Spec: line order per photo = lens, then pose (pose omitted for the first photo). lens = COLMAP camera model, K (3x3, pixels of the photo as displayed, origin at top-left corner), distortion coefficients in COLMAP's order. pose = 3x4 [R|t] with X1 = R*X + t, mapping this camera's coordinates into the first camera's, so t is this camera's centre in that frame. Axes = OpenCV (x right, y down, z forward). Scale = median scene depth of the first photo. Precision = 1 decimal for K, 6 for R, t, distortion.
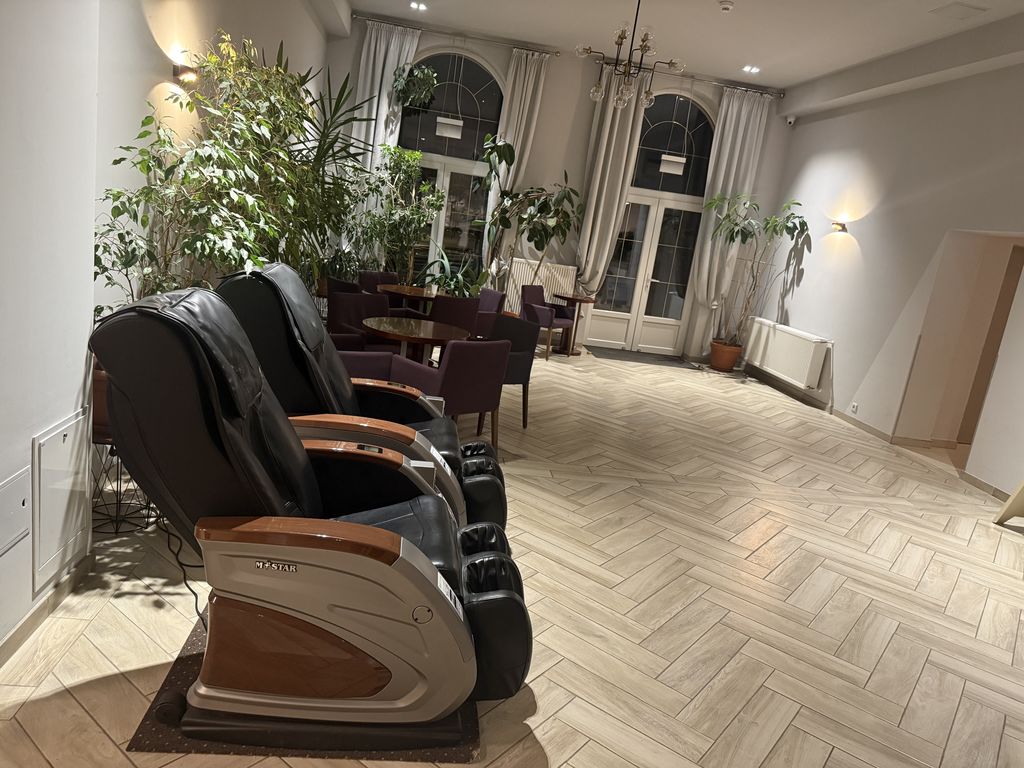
lens RADIAL K [[714.7, 0, 512.0], [0, 714.7, 384.0], [0, 0, 1]] dist [0.108886, -0.184122]
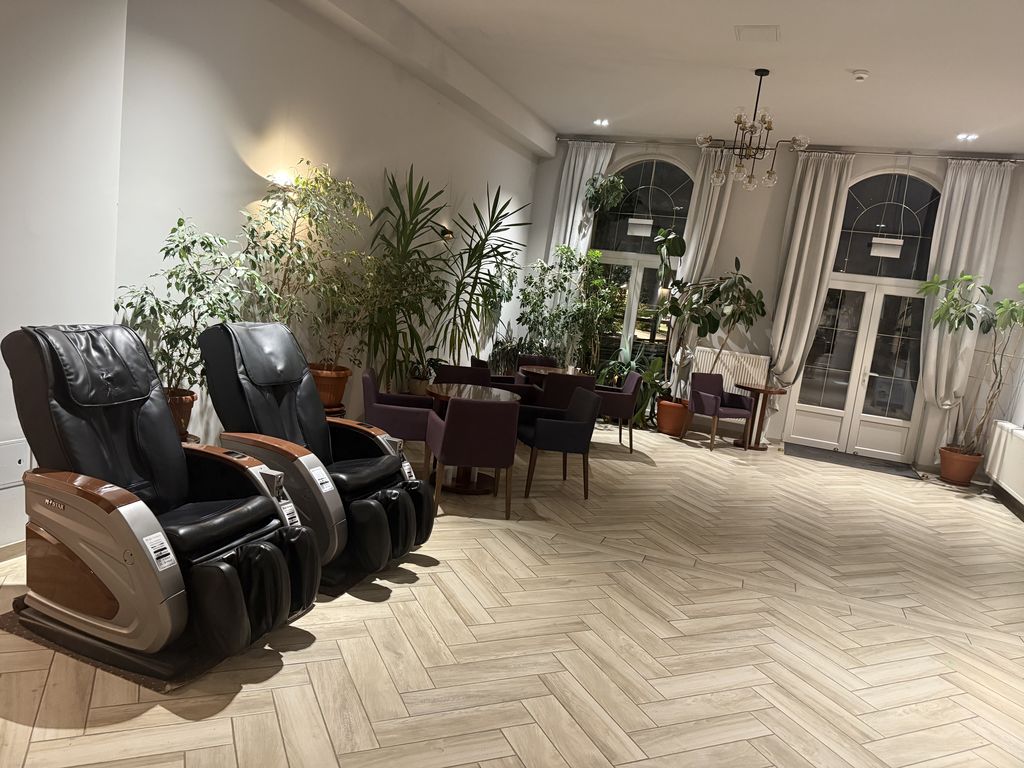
lens RADIAL K [[714.4, 0, 512.0], [0, 714.4, 384.0], [0, 0, 1]] dist [0.085227, -0.107213]
pose [[0.886019, 0.025889, -0.462926, 0.247194], [-0.094796, 0.987464, -0.126210, 0.024506], [0.453855, 0.155708, 0.877366, 0.025094]]
